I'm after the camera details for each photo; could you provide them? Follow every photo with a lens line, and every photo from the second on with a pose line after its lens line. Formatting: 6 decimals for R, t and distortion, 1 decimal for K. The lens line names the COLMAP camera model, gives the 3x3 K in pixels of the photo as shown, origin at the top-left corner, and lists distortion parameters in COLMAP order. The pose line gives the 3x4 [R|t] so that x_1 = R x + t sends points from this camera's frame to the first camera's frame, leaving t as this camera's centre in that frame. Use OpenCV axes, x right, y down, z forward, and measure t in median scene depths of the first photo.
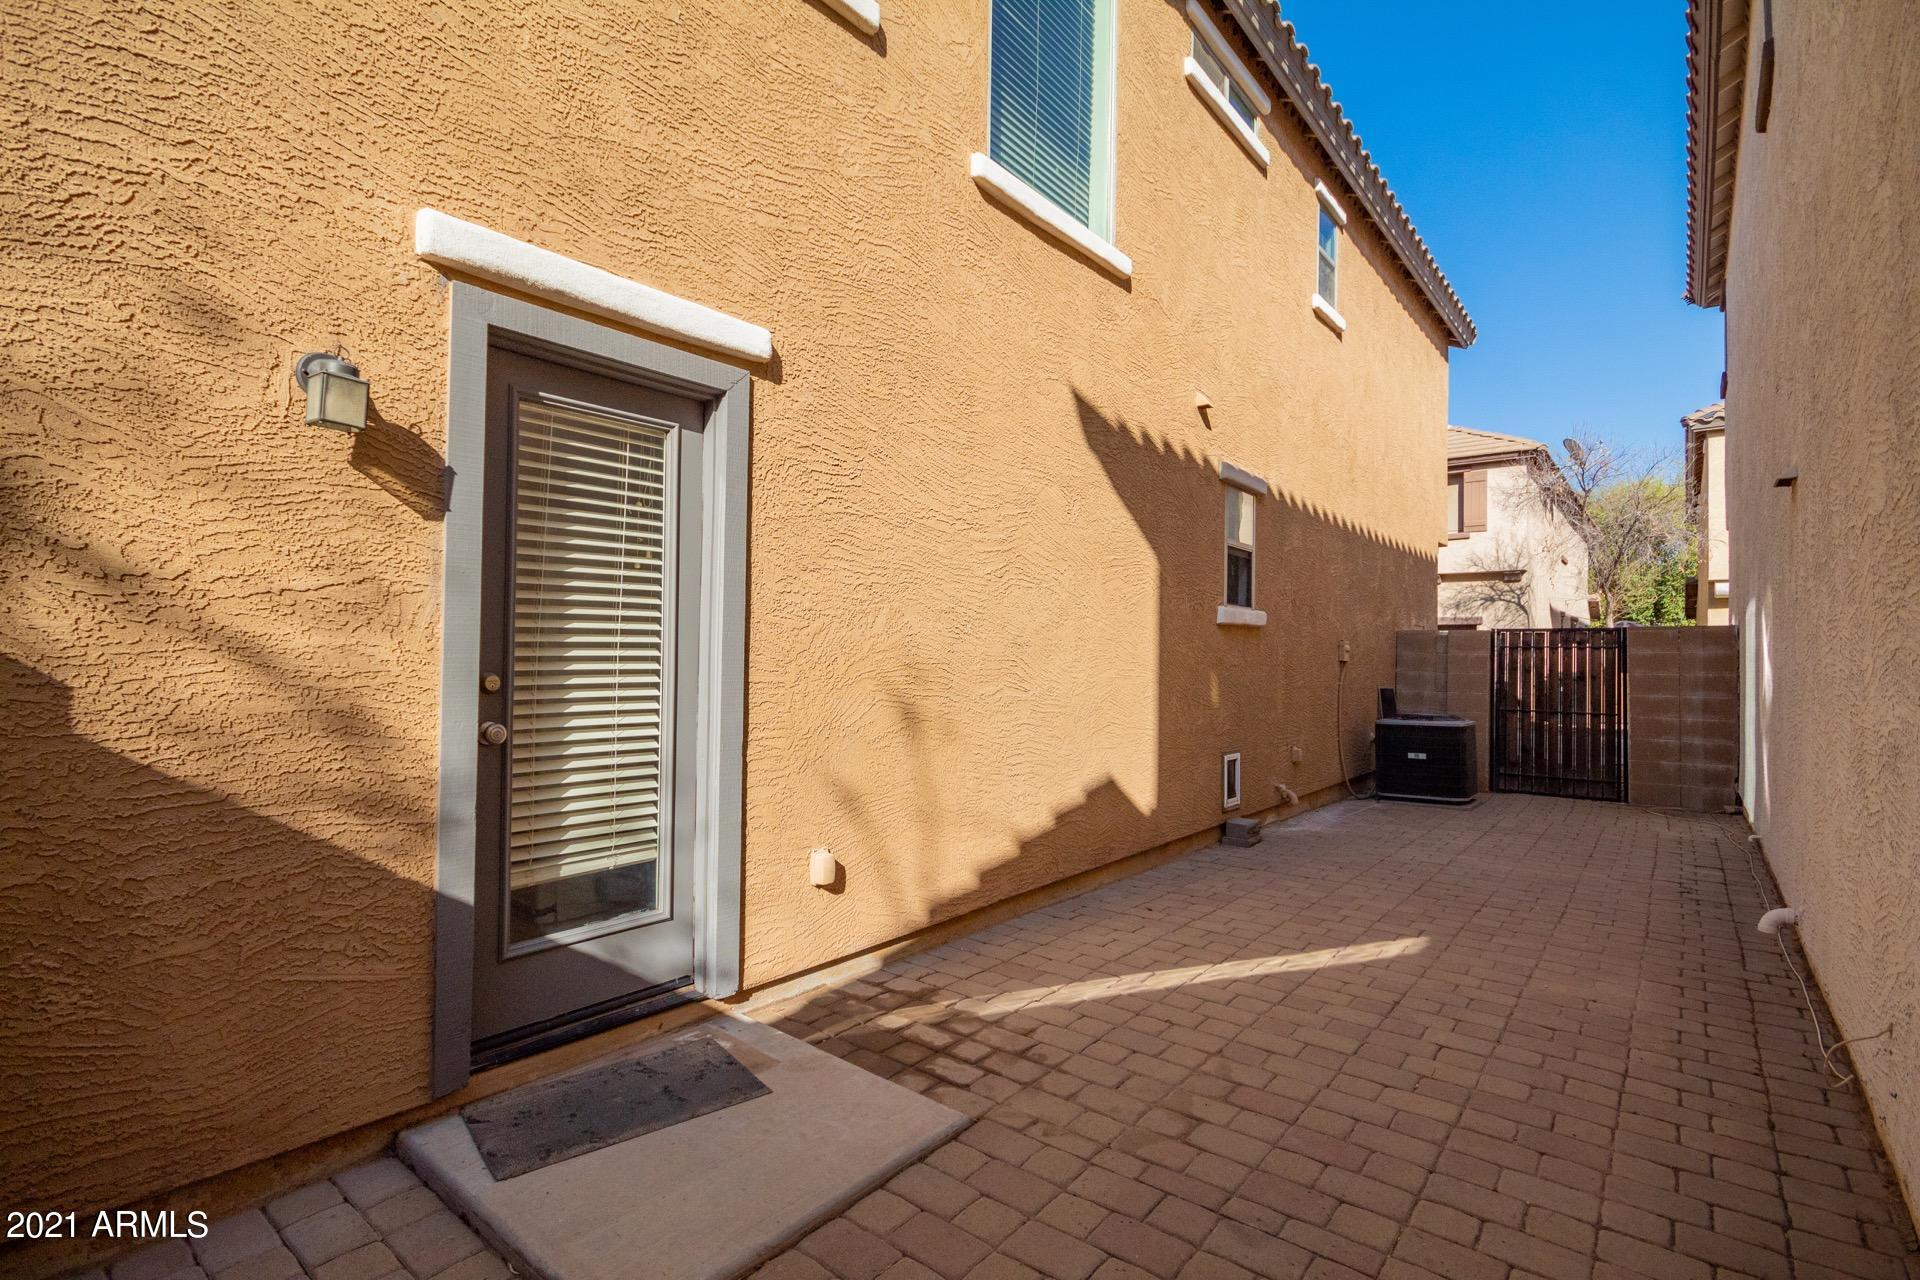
lens RADIAL K [[888.6, 0, 962.7], [0, 888.6, 642.6], [0, 0, 1]] dist [0.002446, 0.000051]
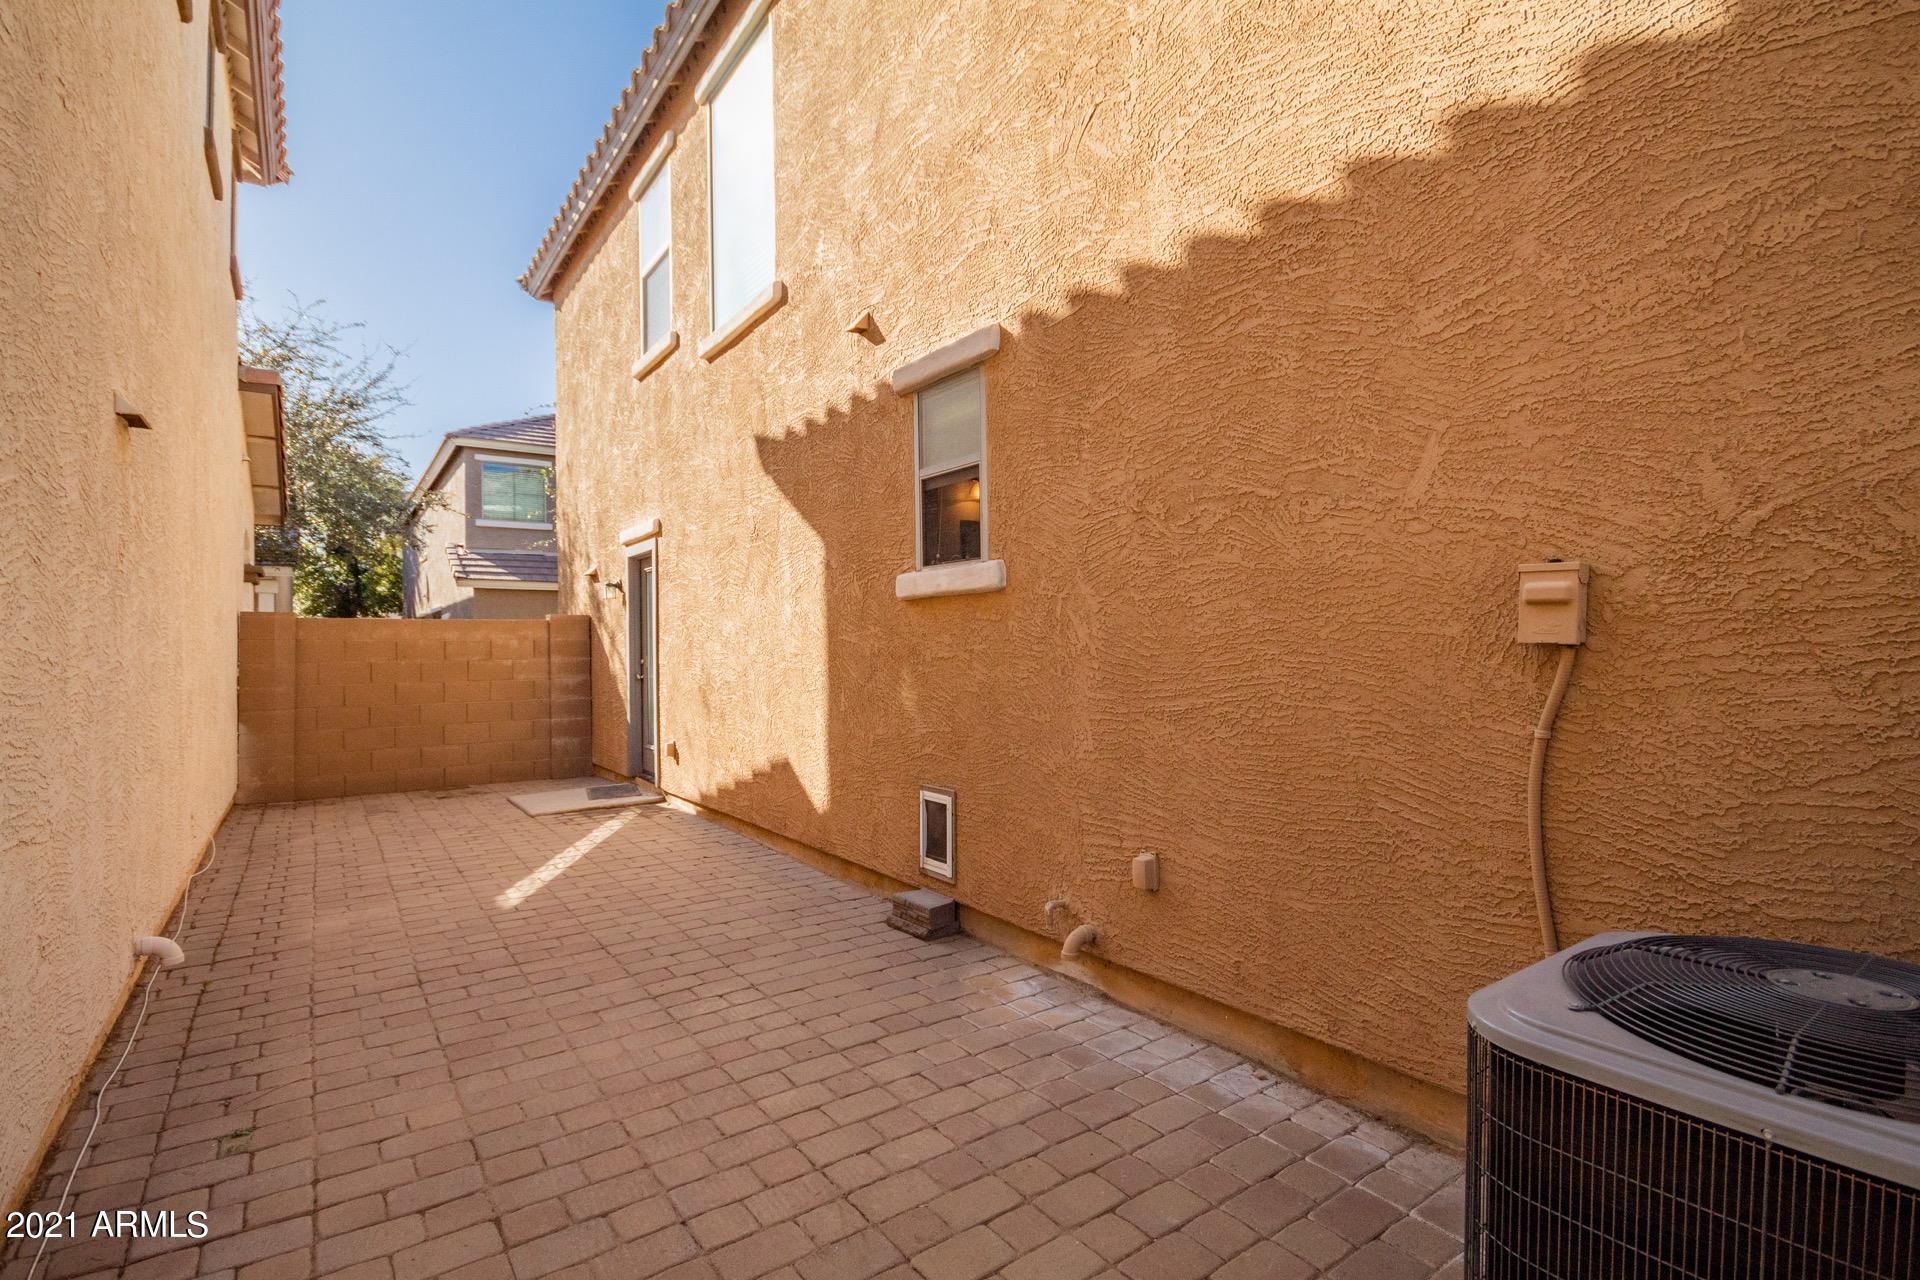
lens RADIAL K [[888.6, 0, 962.5], [0, 888.6, 650.2], [0, 0, 1]] dist [0.002446, 0.000051]
pose [[-0.261582, -0.008398, -0.965145, 1.067376], [0.024719, 0.999576, -0.015397, 0.034984], [0.964865, -0.027885, -0.261263, 1.368249]]
